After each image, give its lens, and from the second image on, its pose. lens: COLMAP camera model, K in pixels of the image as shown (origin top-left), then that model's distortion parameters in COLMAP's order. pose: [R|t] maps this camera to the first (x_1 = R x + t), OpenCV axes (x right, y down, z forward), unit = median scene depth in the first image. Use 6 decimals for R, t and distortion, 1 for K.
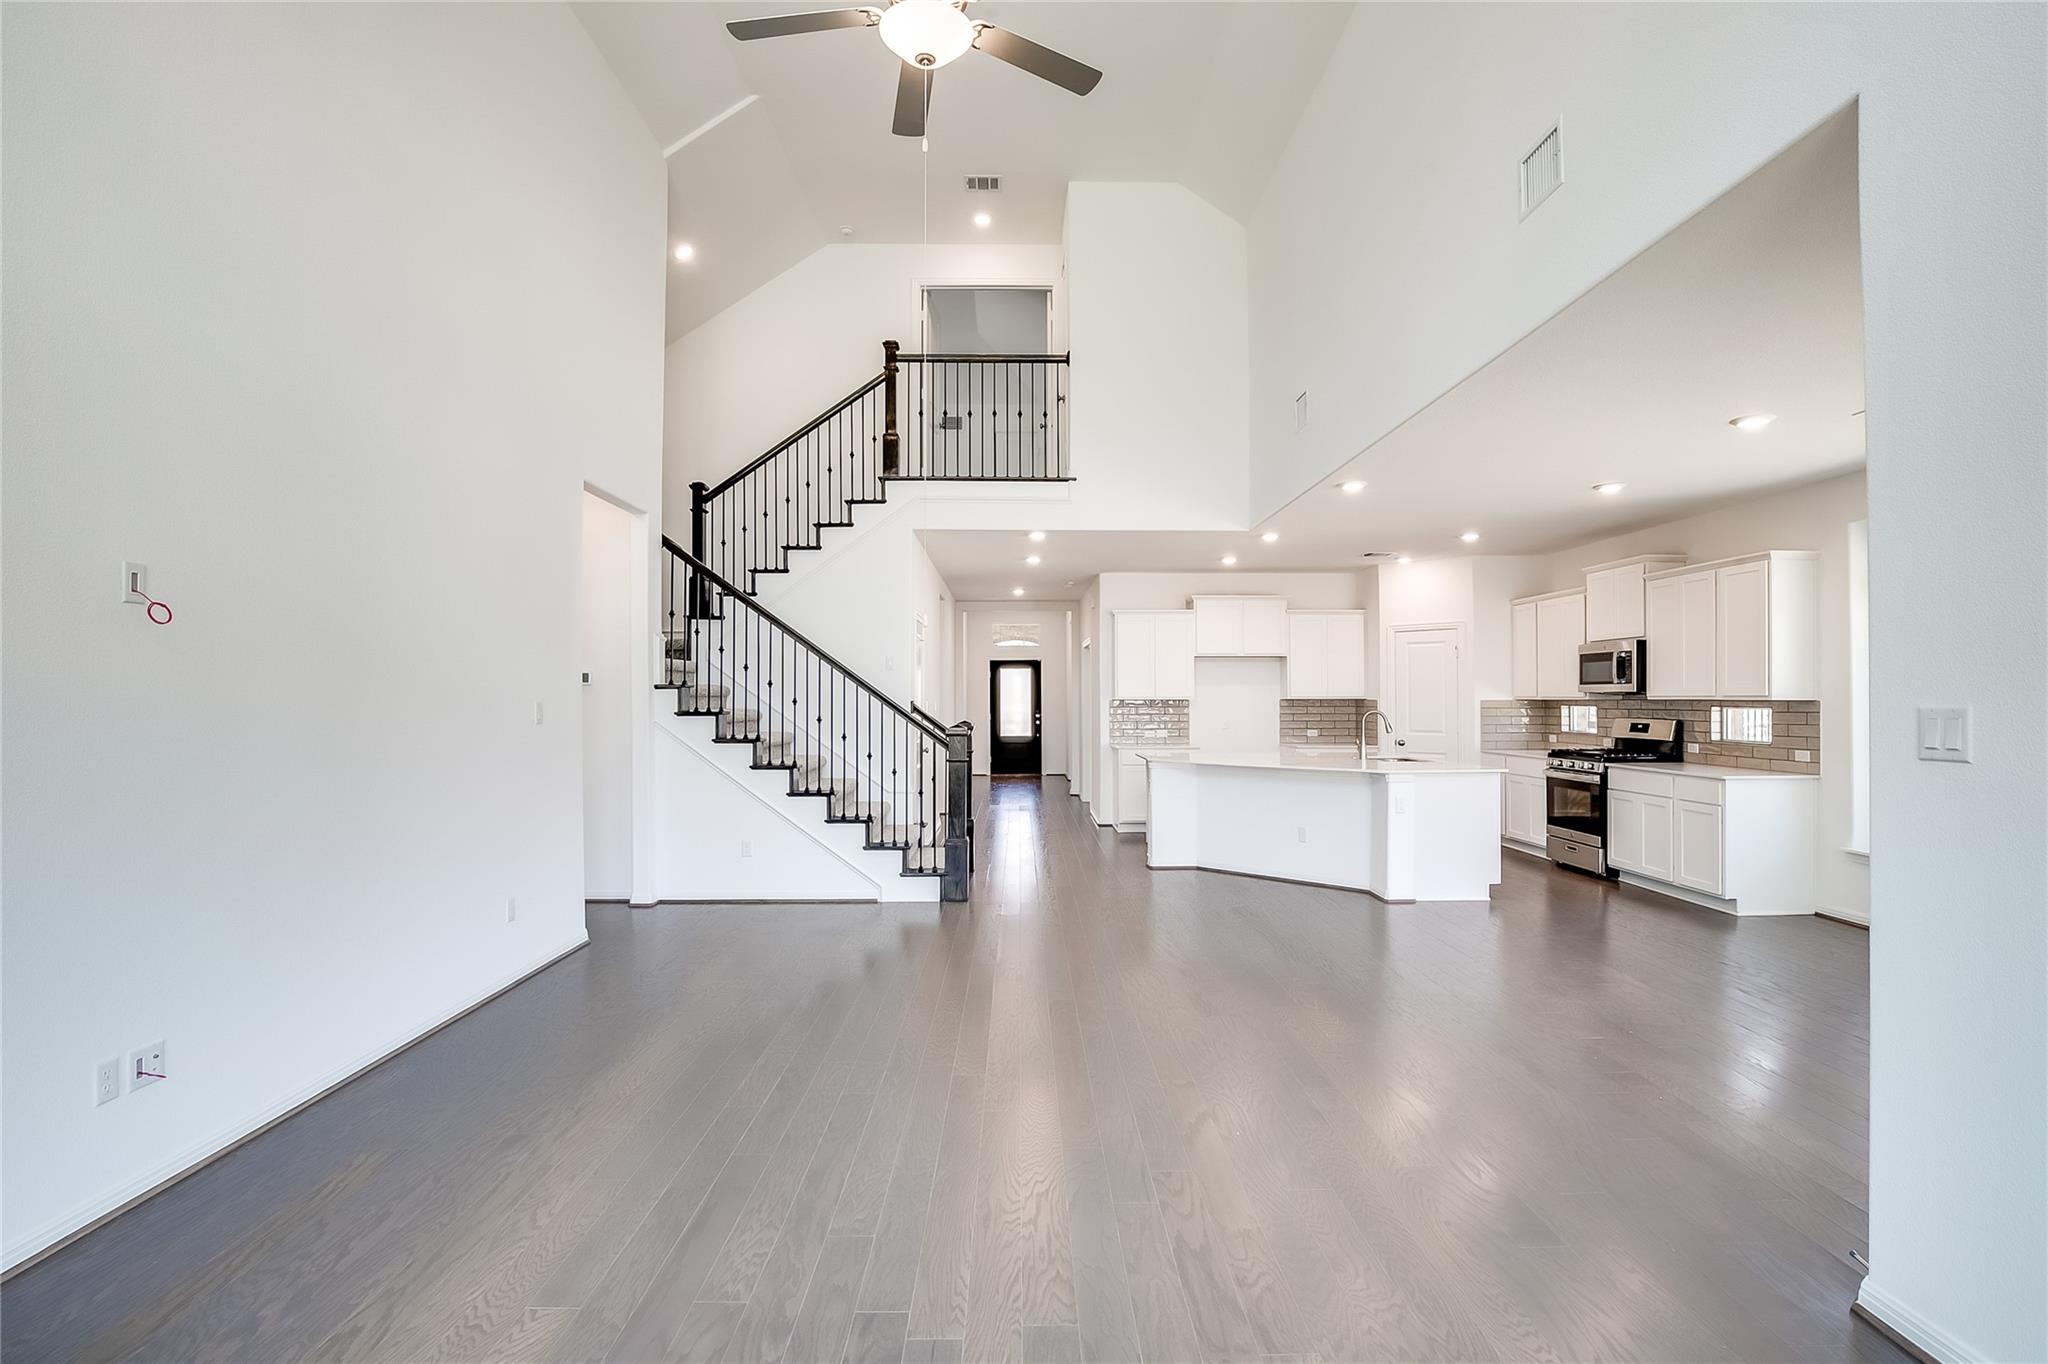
lens RADIAL K [[970.3, 0, 1038.4], [0, 970.3, 689.0], [0, 0, 1]] dist [-0.025984, -0.001226]
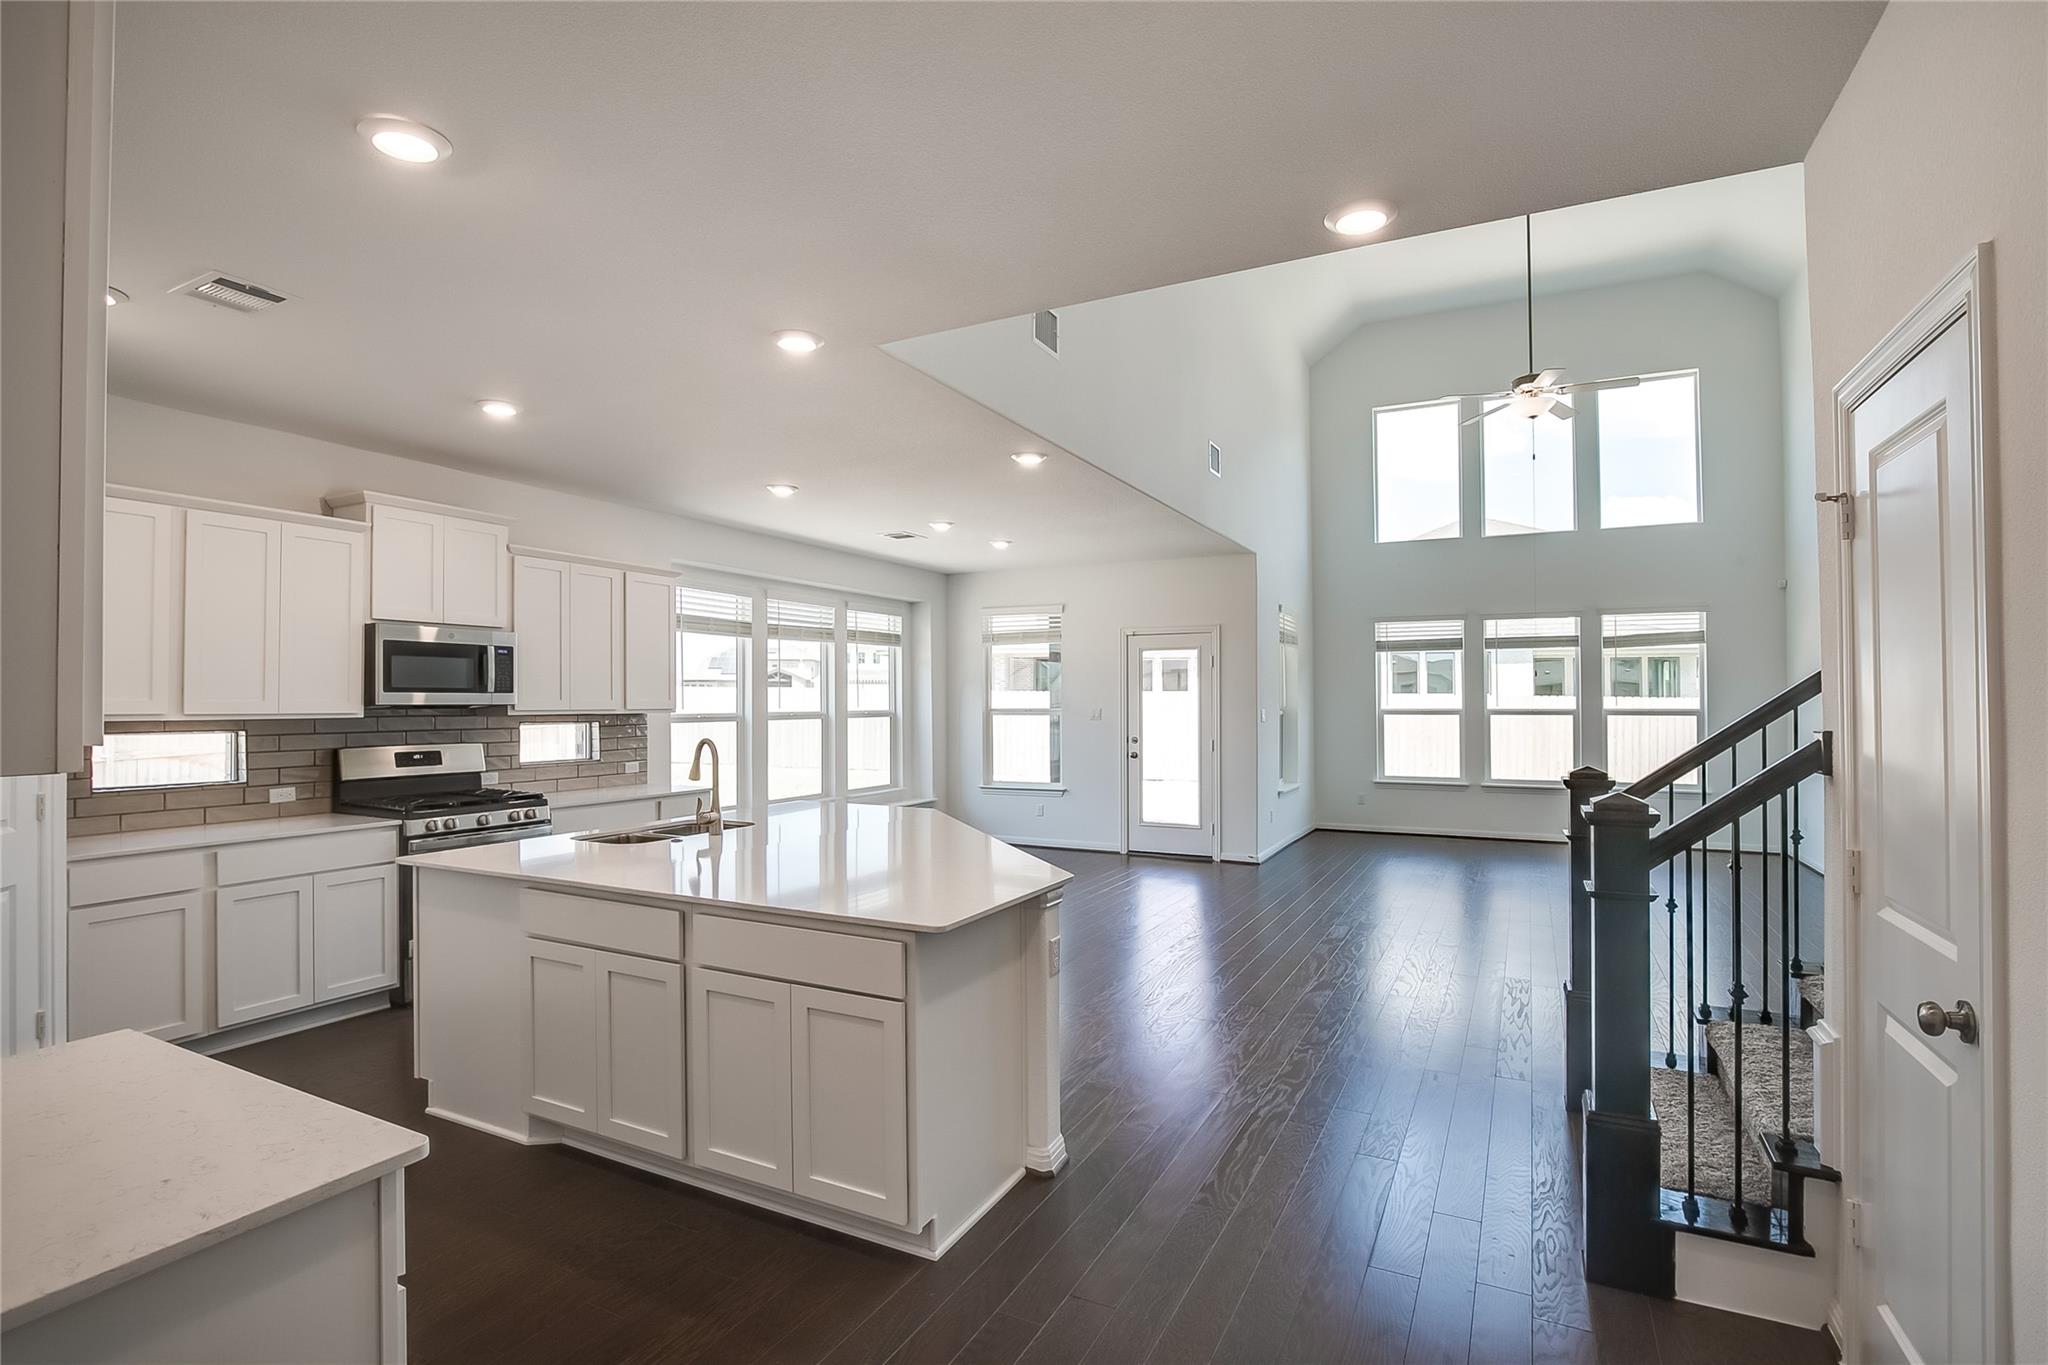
lens RADIAL K [[970.3, 0, 1020.2], [0, 970.3, 688.9], [0, 0, 1]] dist [-0.025984, -0.001226]
pose [[-0.876181, 0.010936, 0.481858, -0.057514], [0.000577, 0.999766, -0.021642, 0.006597], [-0.481981, -0.018684, -0.875982, 1.386020]]
